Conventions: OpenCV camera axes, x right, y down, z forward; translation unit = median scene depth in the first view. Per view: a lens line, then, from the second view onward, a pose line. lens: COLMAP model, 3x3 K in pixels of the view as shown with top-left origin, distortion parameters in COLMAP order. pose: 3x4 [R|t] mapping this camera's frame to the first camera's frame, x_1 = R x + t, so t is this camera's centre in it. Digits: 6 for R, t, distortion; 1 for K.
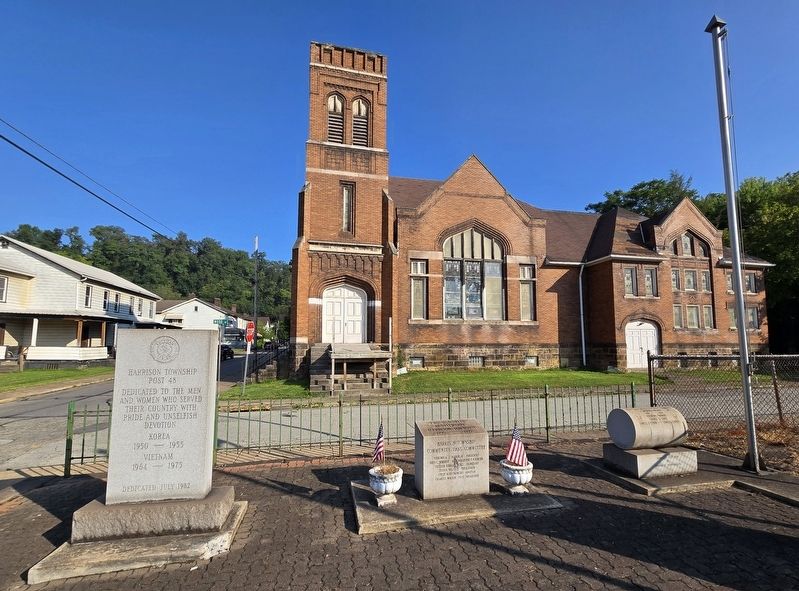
lens RADIAL K [[389.4, 0, 408.8], [0, 389.4, 311.7], [0, 0, 1]] dist [-0.002641, 0.001076]
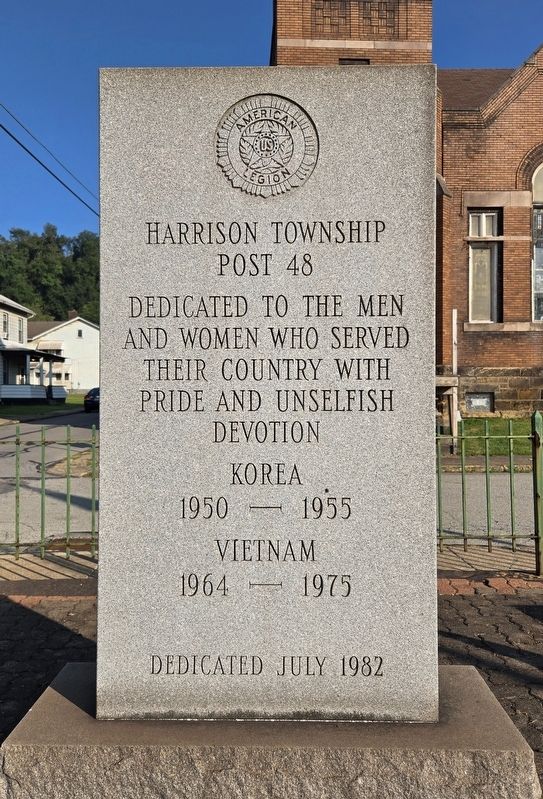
lens RADIAL K [[623.2, 0, 273.2], [0, 623.2, 385.8], [0, 0, 1]] dist [0.047548, -0.010688]
pose [[0.980884, -0.004330, -0.194544, -0.102641], [0.018961, 0.997122, 0.073407, 0.042572], [0.193666, -0.075693, 0.978143, 0.109816]]
